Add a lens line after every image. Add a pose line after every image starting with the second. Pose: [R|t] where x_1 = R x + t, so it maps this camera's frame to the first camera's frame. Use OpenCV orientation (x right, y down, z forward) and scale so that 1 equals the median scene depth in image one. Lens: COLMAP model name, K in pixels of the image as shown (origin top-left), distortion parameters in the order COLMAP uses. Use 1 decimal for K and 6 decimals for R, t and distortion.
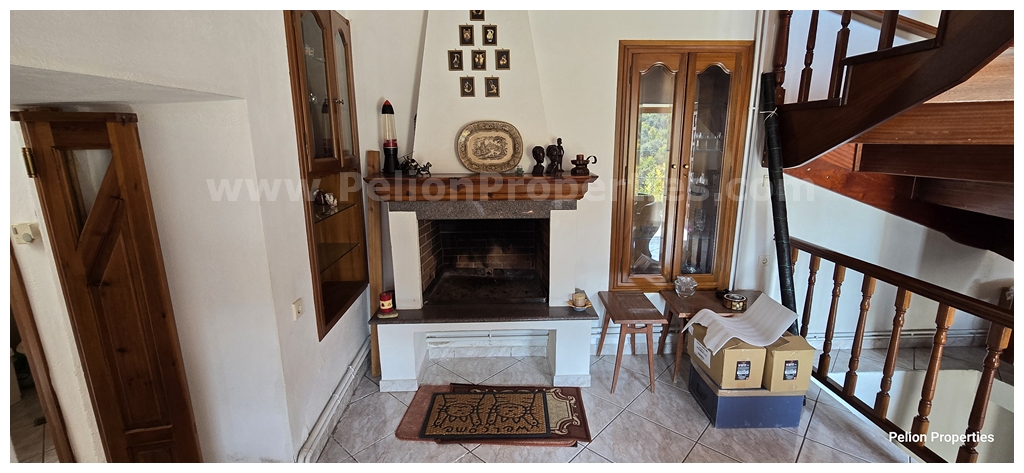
lens RADIAL K [[418.9, 0, 517.4], [0, 418.9, 233.3], [0, 0, 1]] dist [-0.006283, 0.002408]
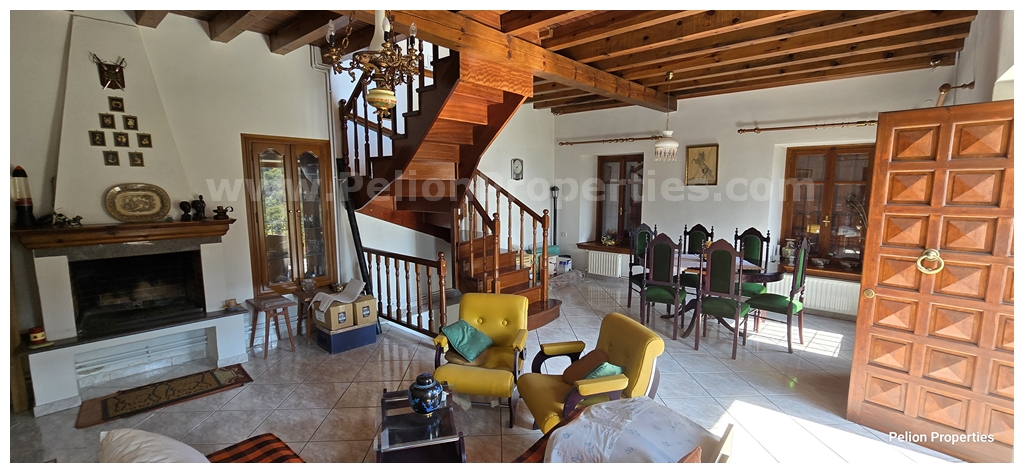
lens RADIAL K [[418.9, 0, 522.2], [0, 418.9, 235.9], [0, 0, 1]] dist [-0.006283, 0.002408]
pose [[0.689738, -0.082006, 0.719400, -0.188019], [0.154839, 0.987287, -0.035911, 0.137864], [-0.707309, 0.136161, 0.693667, -0.783588]]
